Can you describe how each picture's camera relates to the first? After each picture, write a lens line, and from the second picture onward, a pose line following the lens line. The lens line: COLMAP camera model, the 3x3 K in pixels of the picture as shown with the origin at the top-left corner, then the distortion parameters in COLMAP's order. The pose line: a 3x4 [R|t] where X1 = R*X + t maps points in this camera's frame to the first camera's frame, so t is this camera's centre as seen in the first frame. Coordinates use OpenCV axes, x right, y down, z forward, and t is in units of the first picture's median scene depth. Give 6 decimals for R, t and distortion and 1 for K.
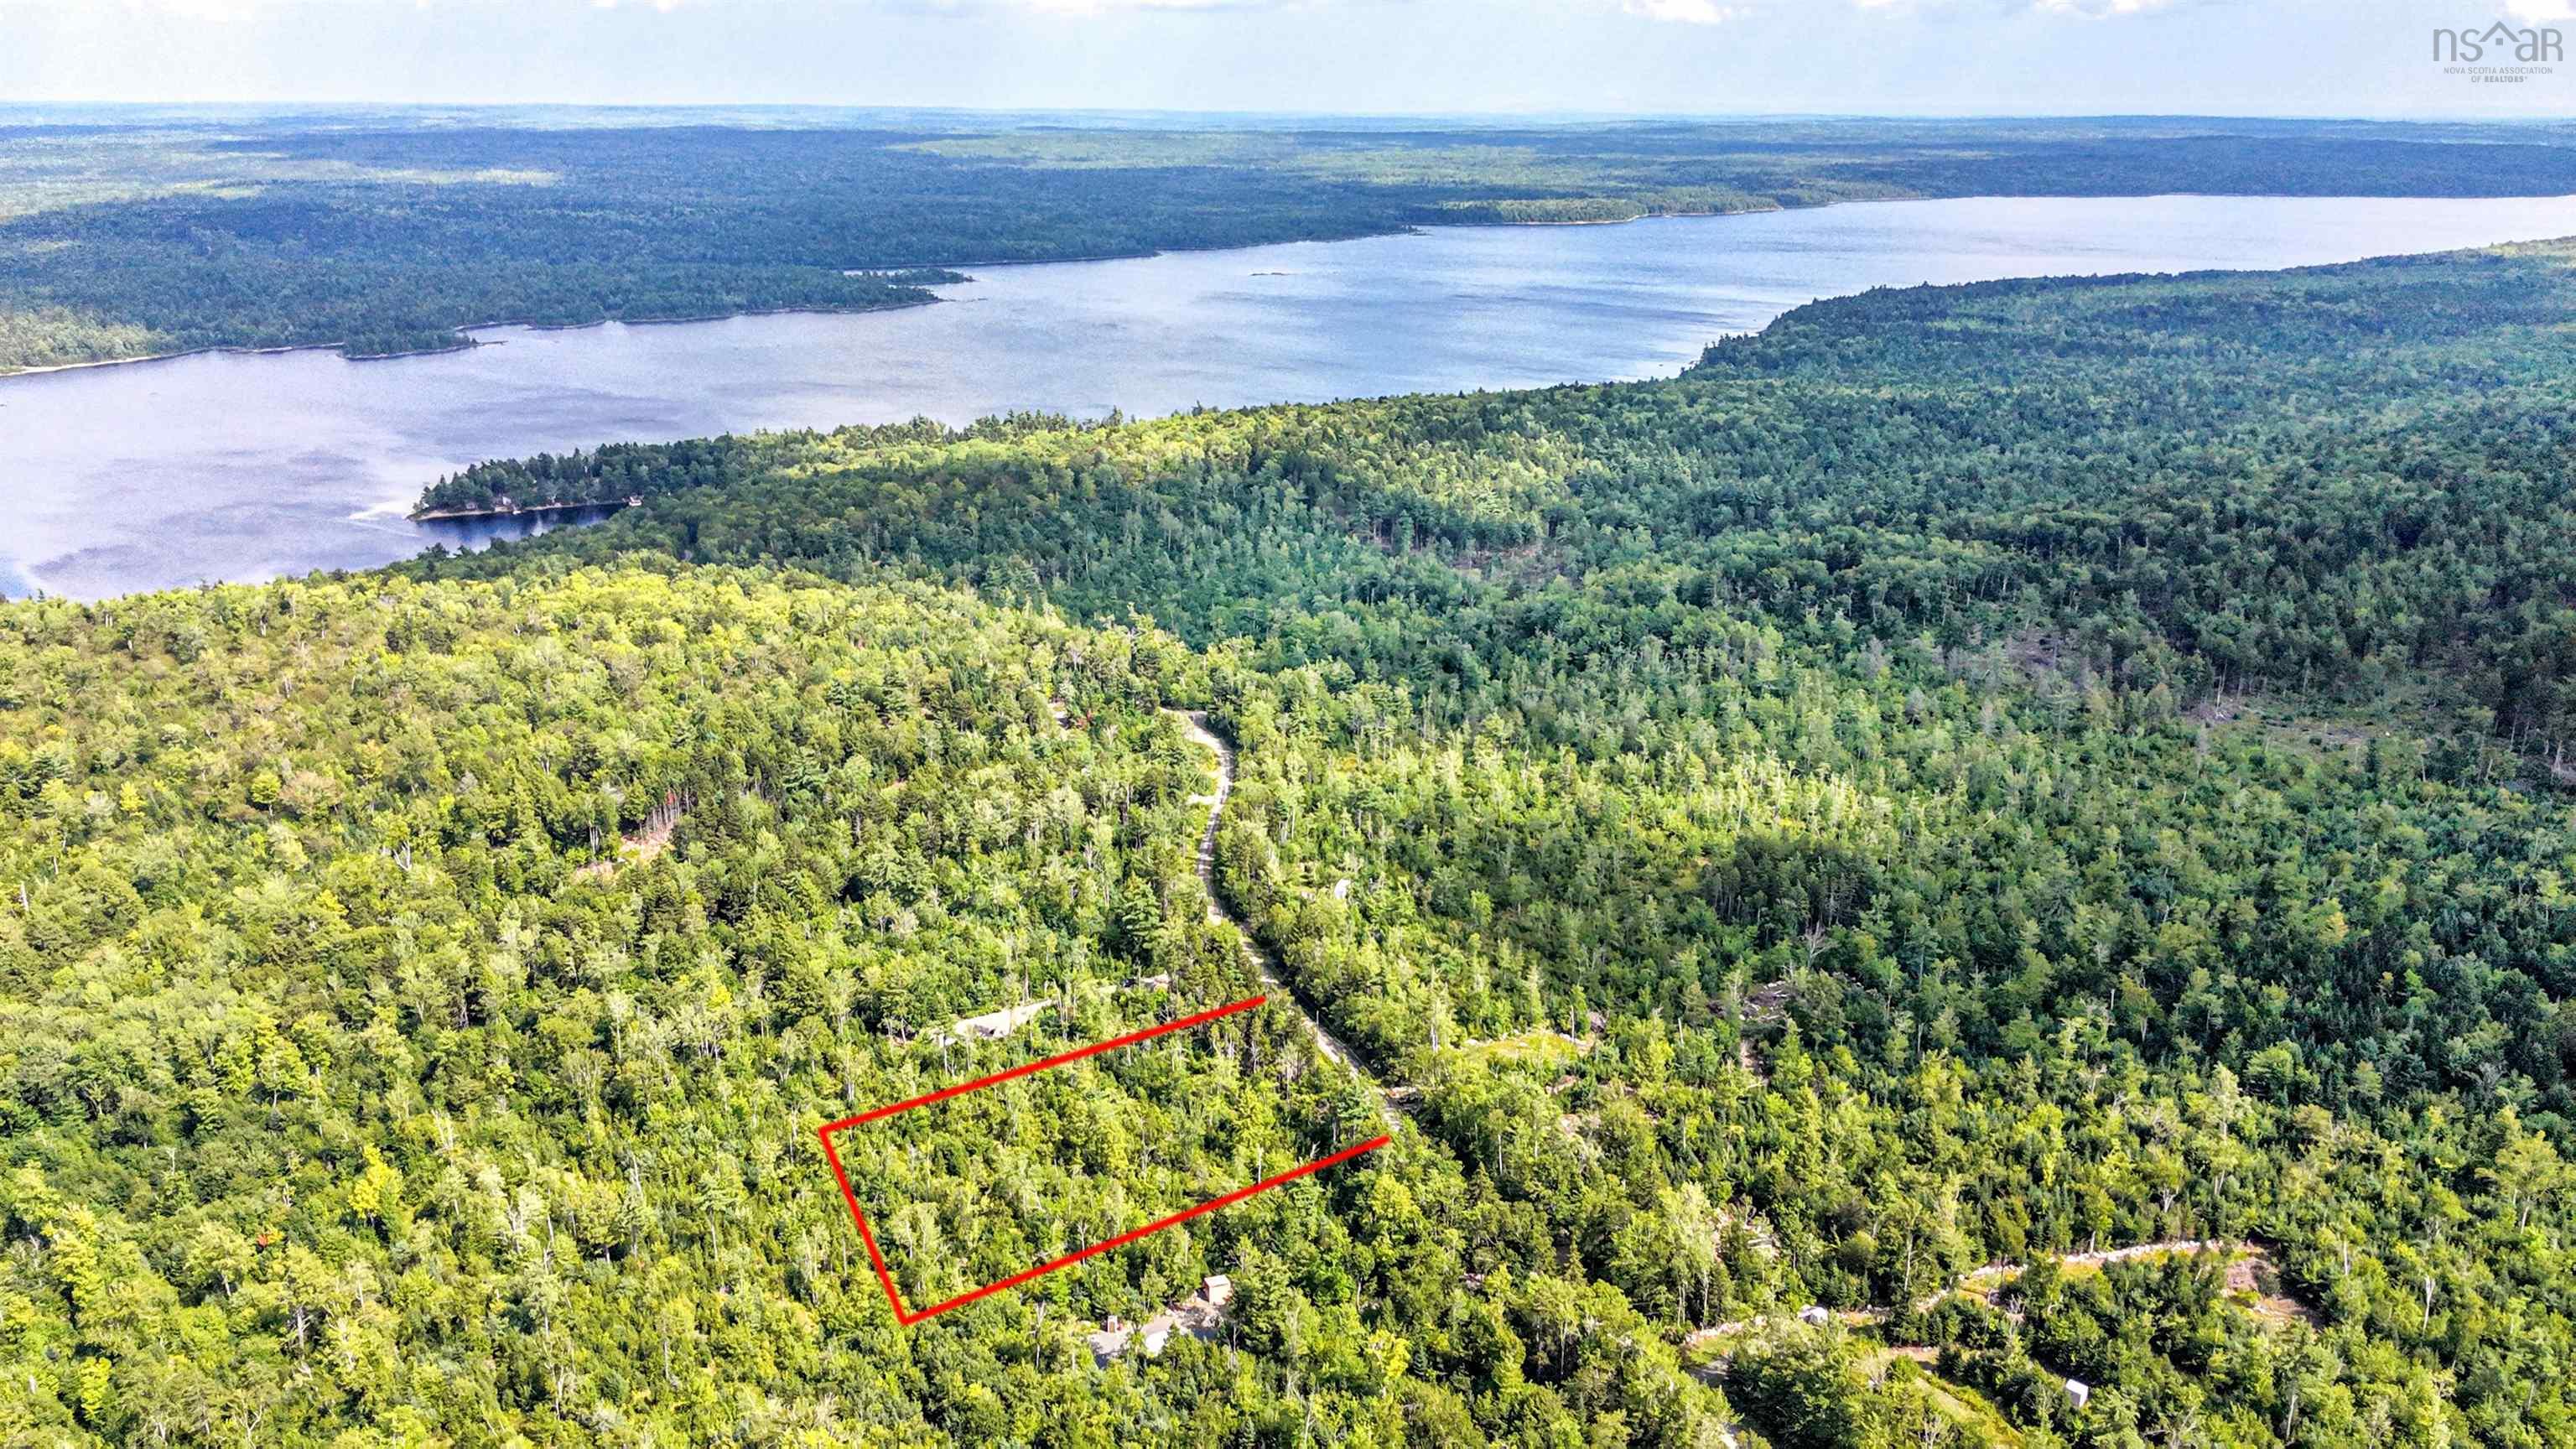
lens RADIAL K [[1953.6, 0, 1288.4], [0, 1953.6, 724.4], [0, 0, 1]] dist [0.016392, -0.036035]
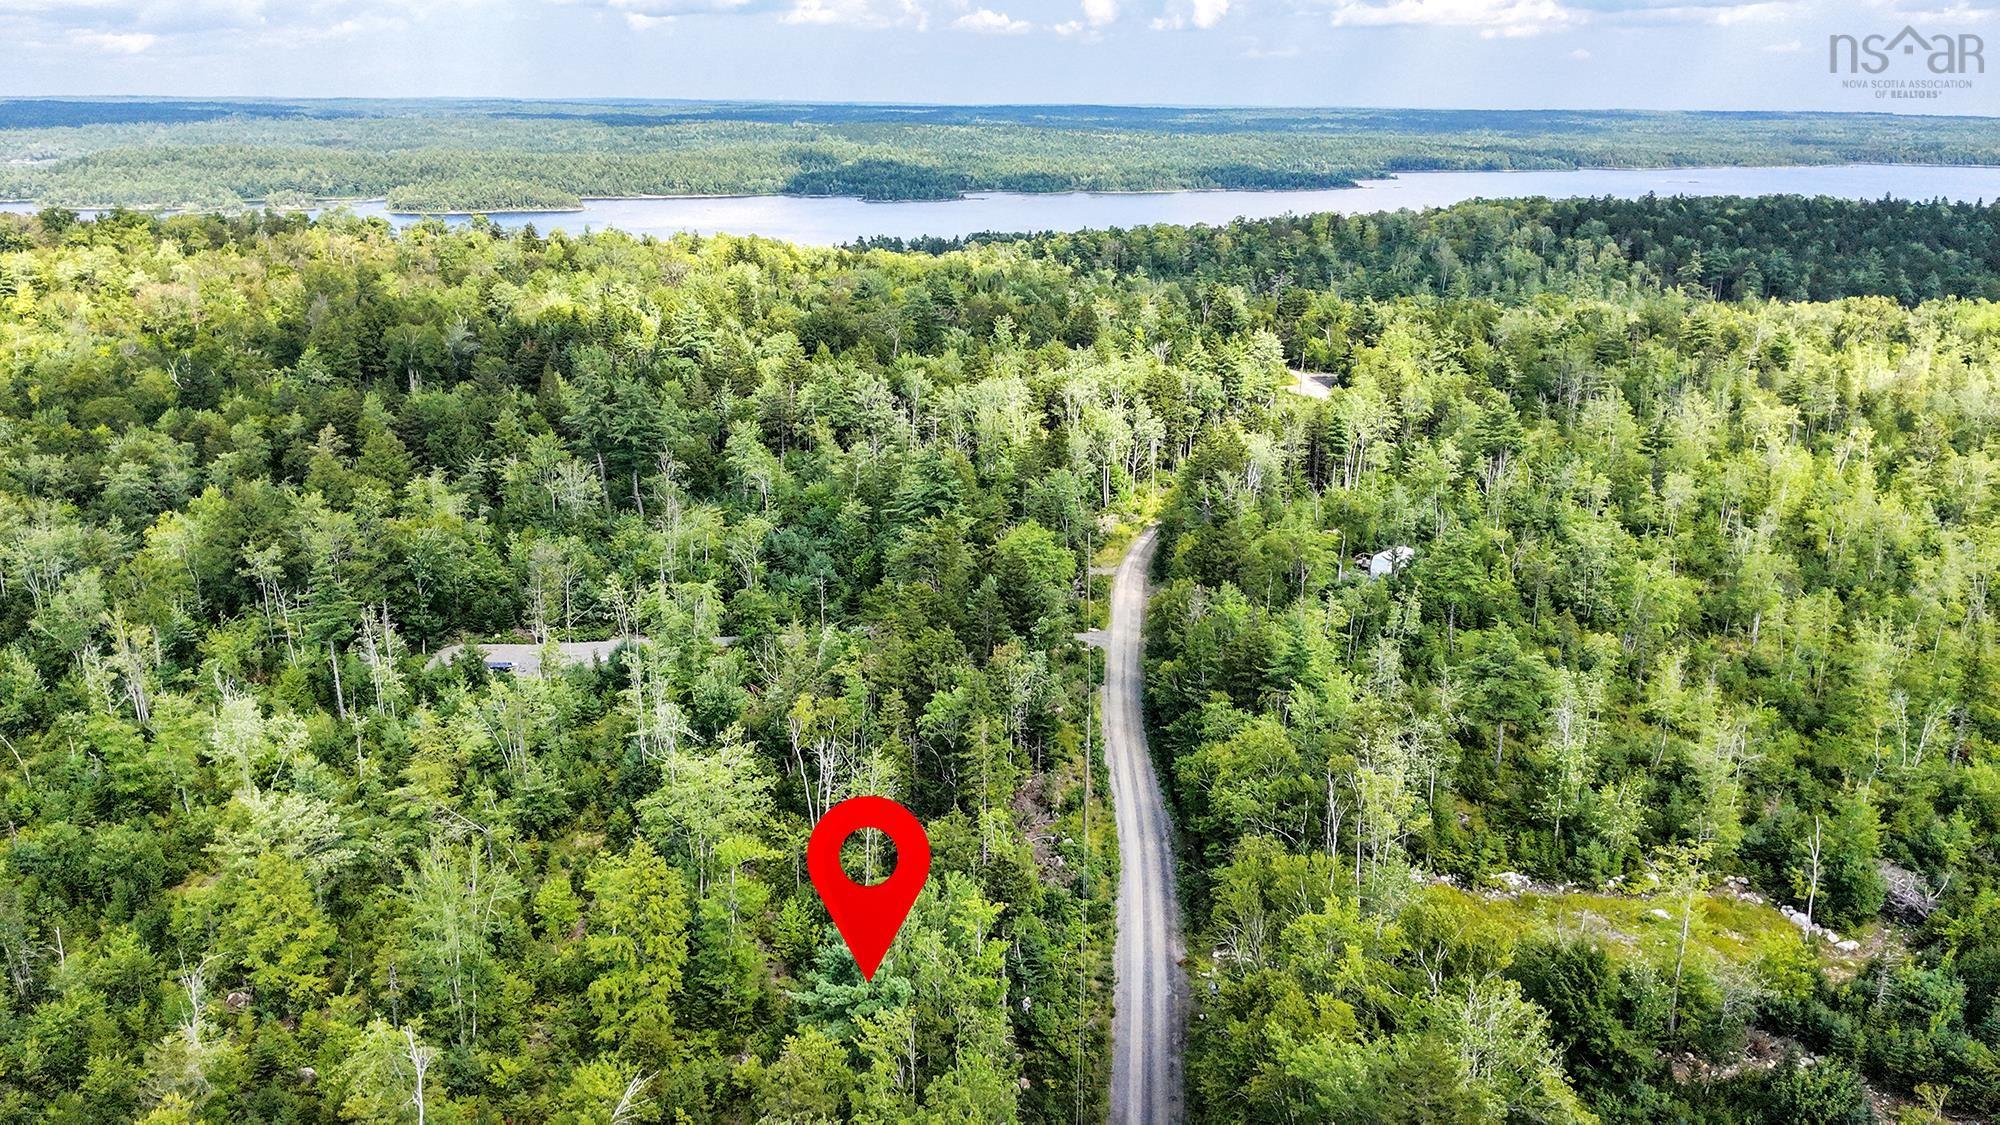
lens RADIAL K [[1516.8, 0, 999.3], [0, 1516.8, 562.5], [0, 0, 1]] dist [0.016392, -0.036035]
pose [[0.901905, 0.136670, -0.409741, 0.115843], [-0.149127, 0.988817, 0.001571, 0.117797], [0.405374, 0.059687, 0.912200, 0.691175]]
